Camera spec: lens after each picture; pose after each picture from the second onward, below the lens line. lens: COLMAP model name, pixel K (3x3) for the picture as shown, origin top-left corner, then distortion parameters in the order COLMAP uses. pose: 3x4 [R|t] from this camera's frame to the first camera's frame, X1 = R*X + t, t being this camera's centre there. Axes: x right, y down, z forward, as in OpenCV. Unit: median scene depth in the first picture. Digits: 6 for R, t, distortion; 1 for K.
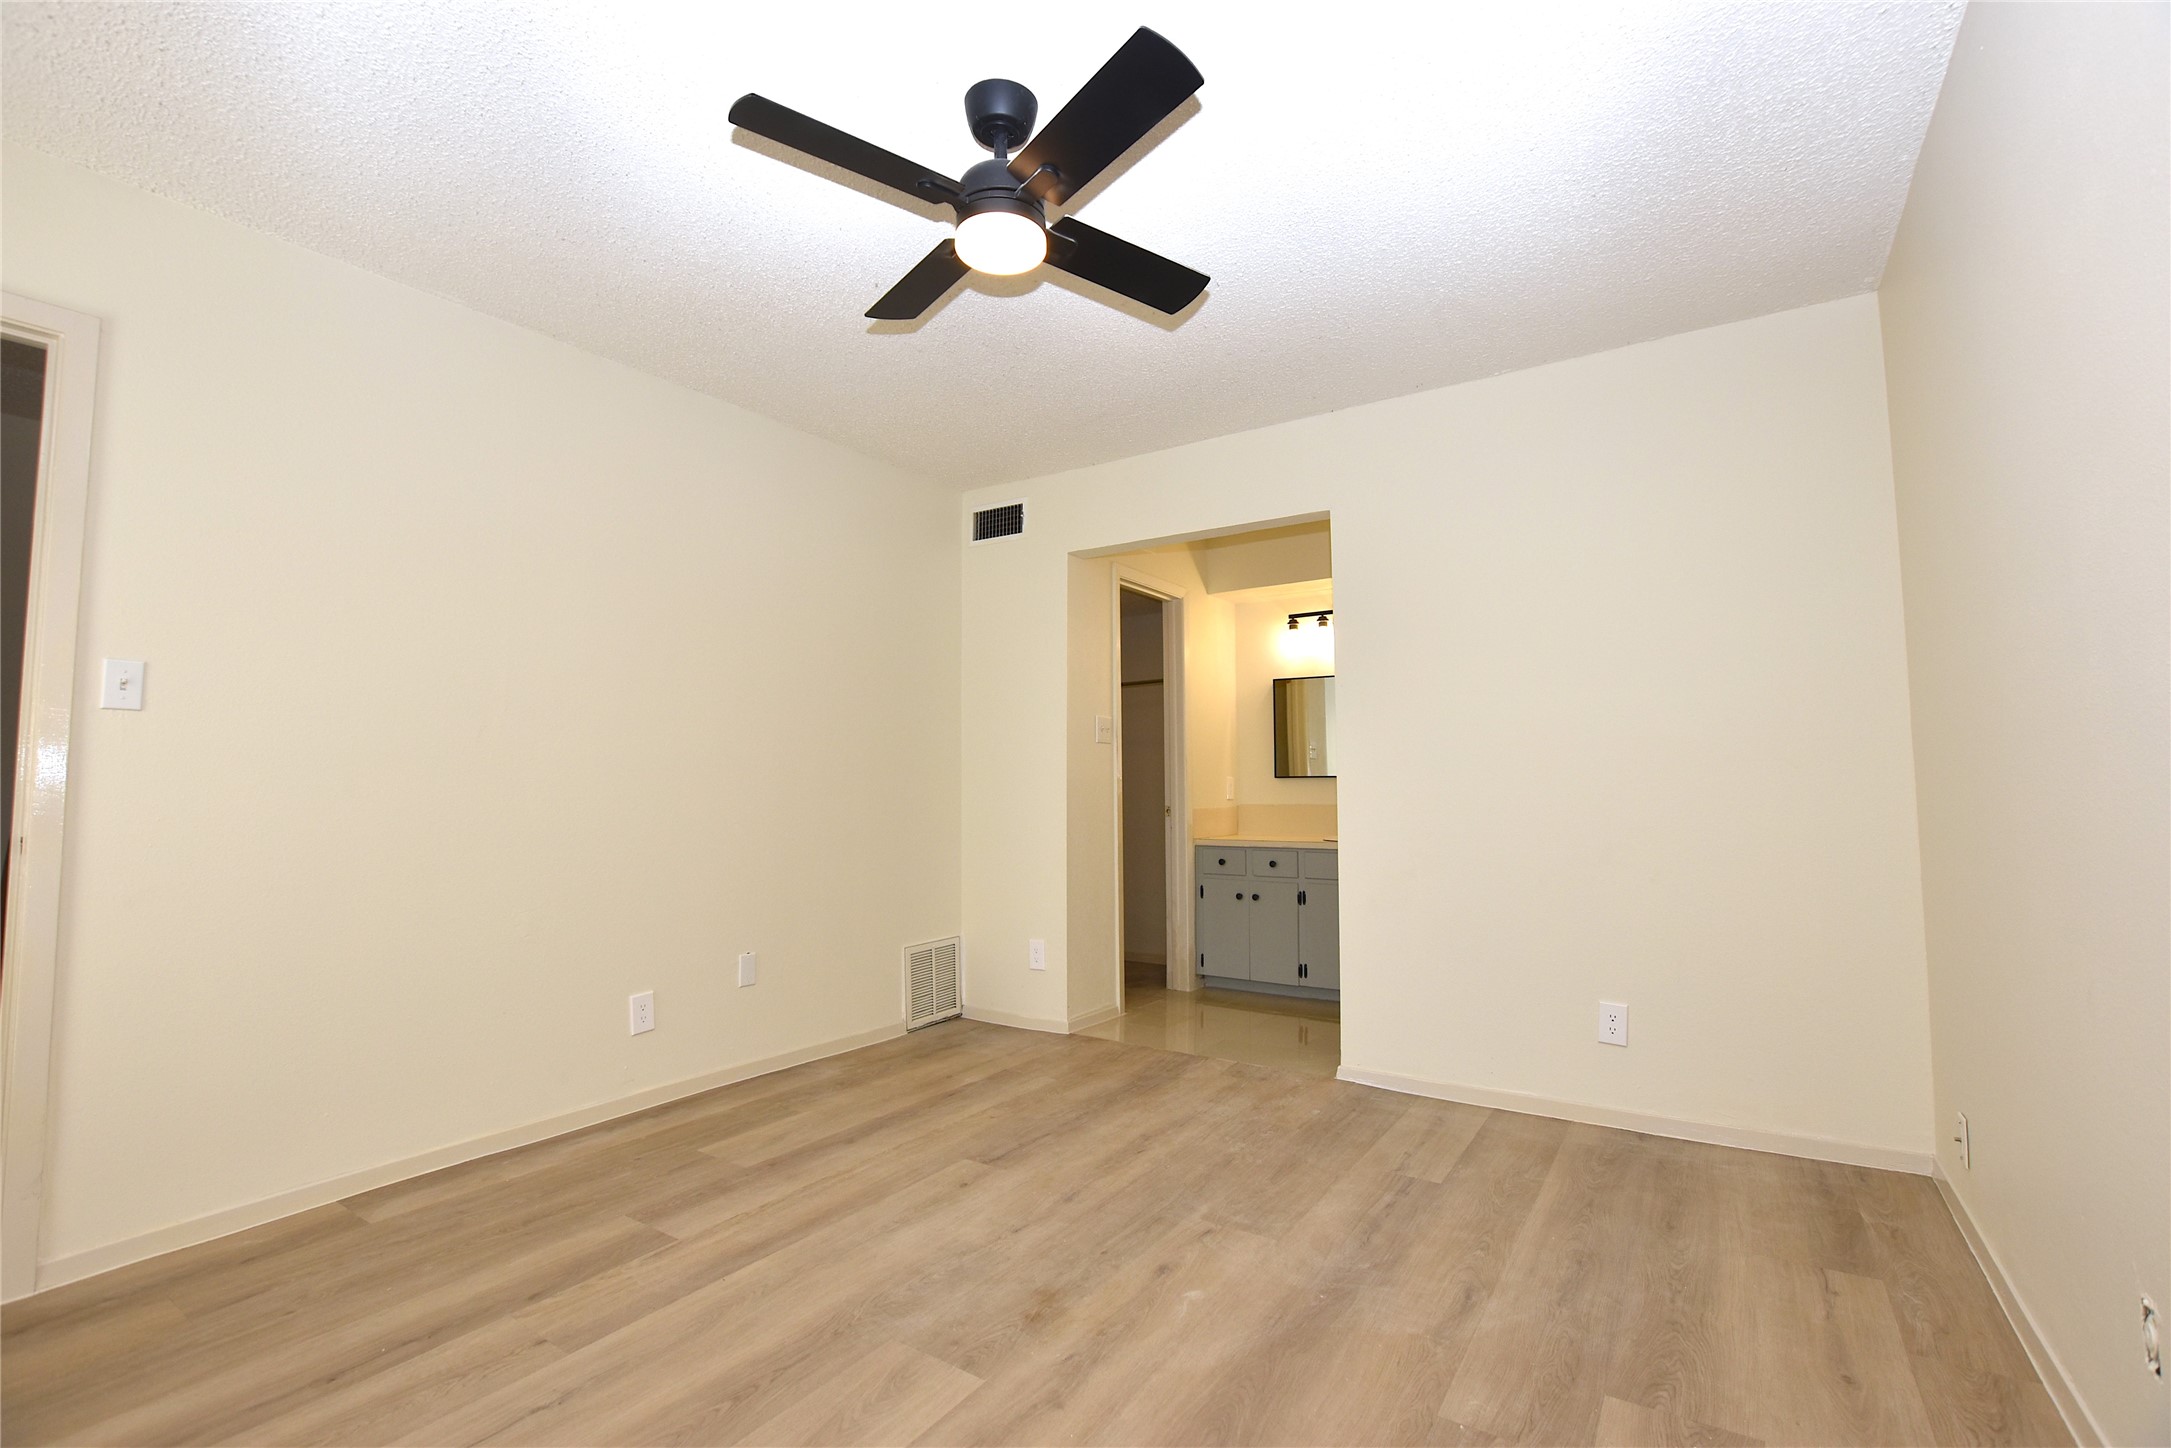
lens RADIAL K [[947.2, 0, 1084.7], [0, 947.2, 715.2], [0, 0, 1]] dist [-0.037859, 0.008615]
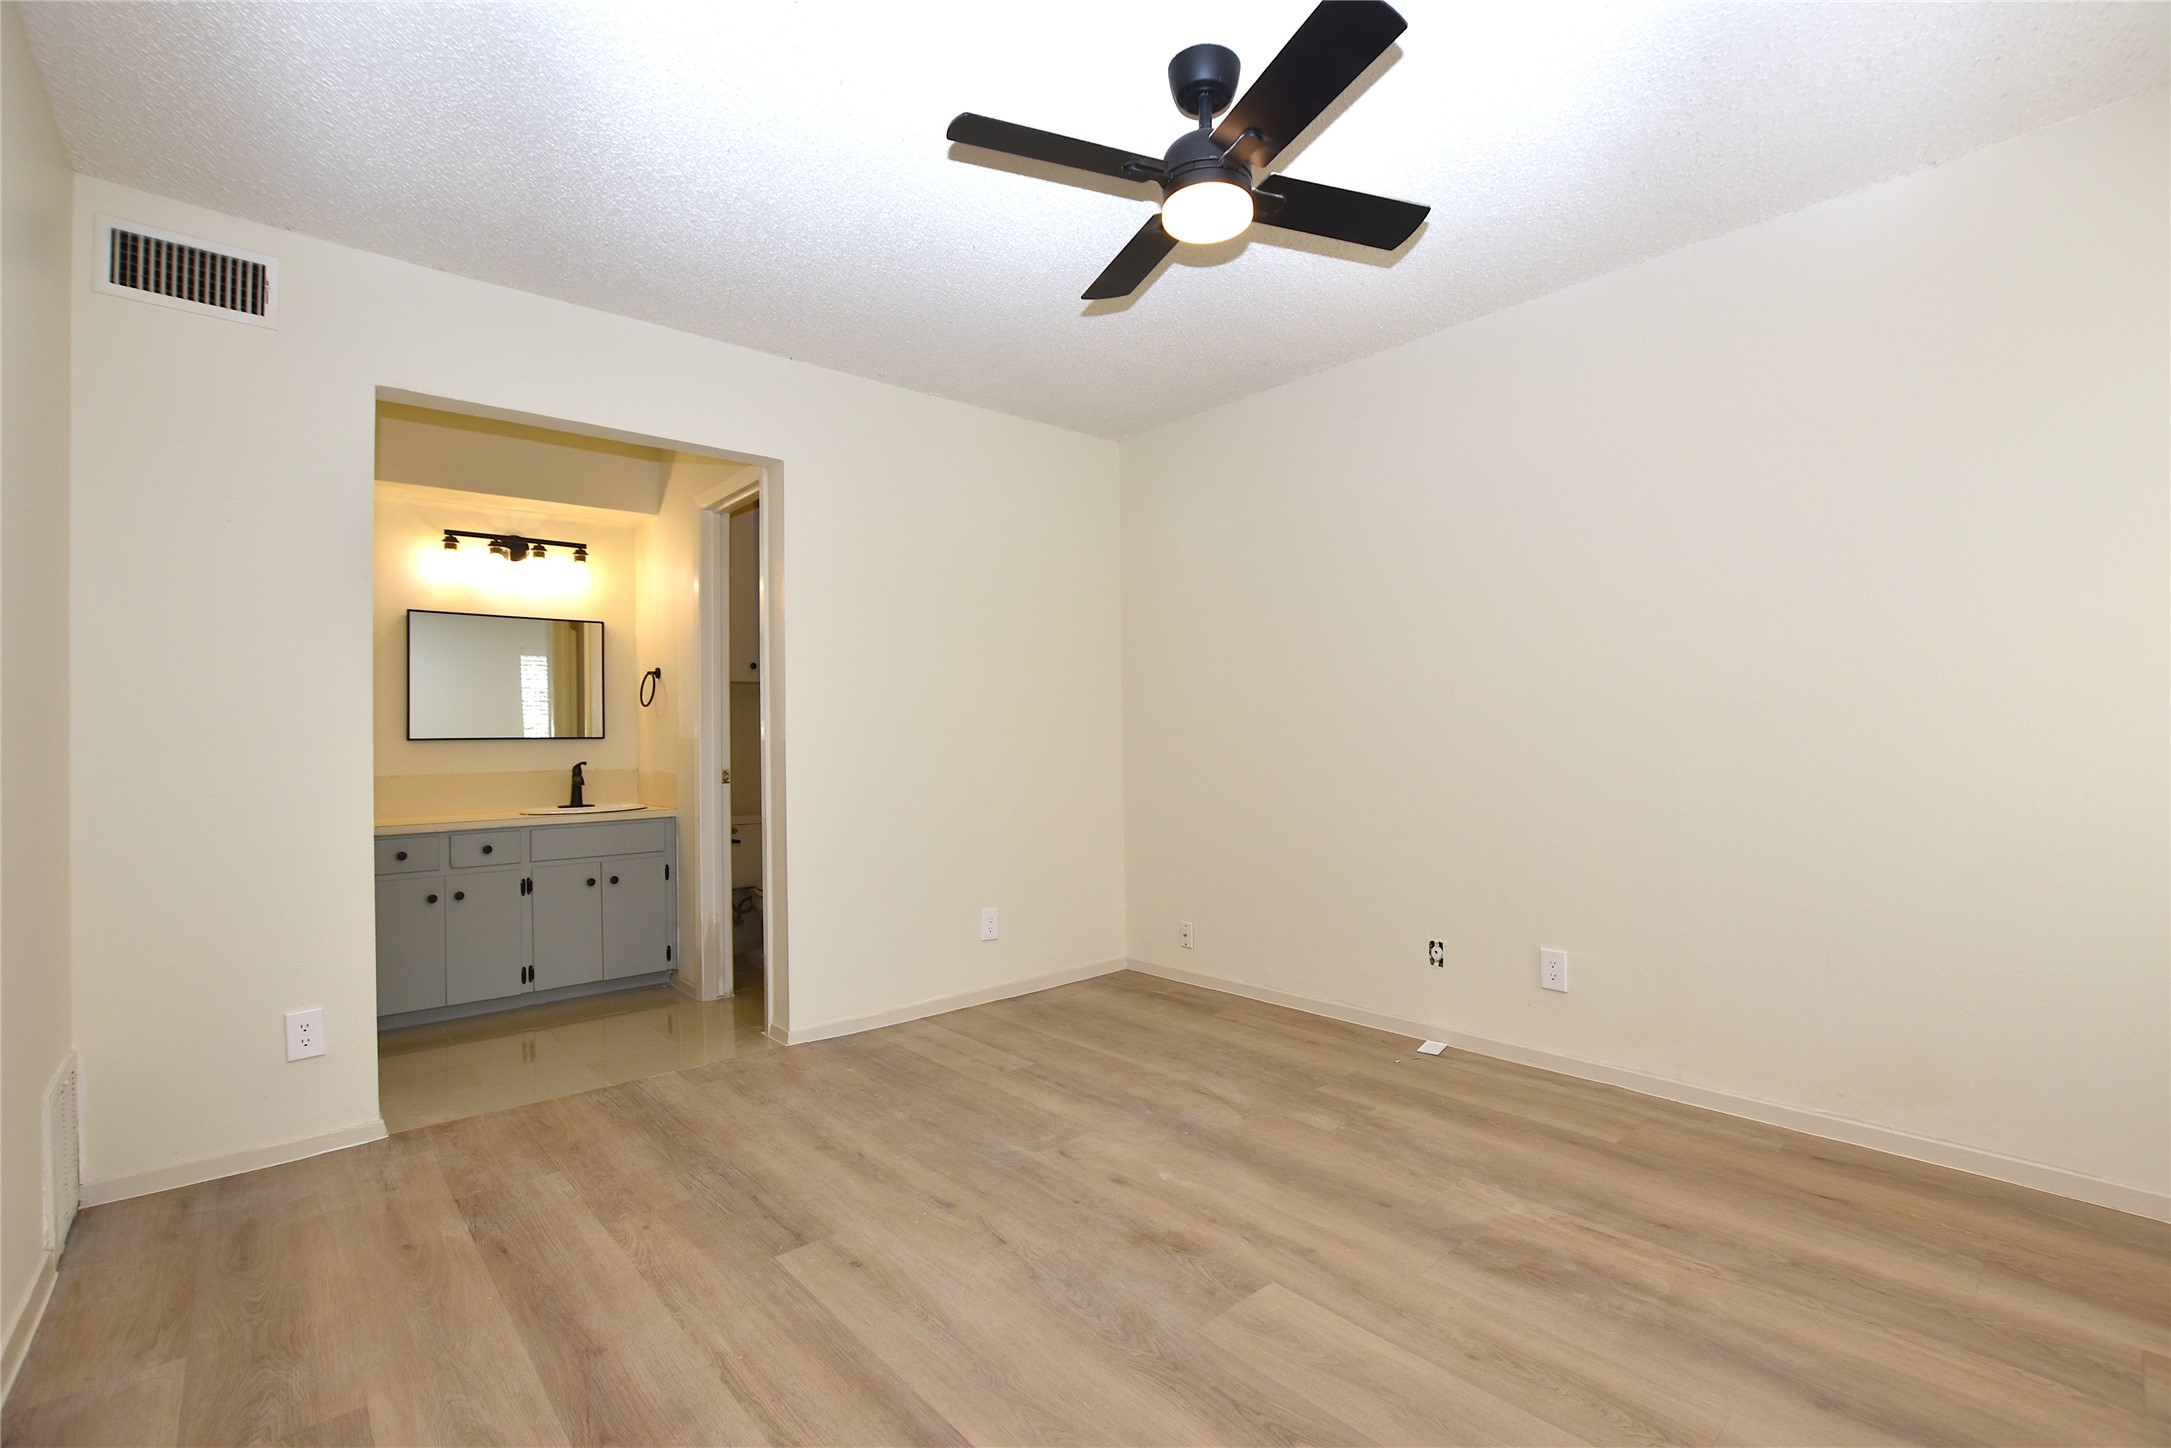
lens RADIAL K [[947.2, 0, 1084.7], [0, 947.2, 715.2], [0, 0, 1]] dist [-0.037859, 0.008615]
pose [[0.265704, 0.019440, 0.963859, -0.759451], [-0.059020, 0.998249, -0.003864, 0.034936], [-0.962246, -0.055860, 0.266387, 0.579733]]
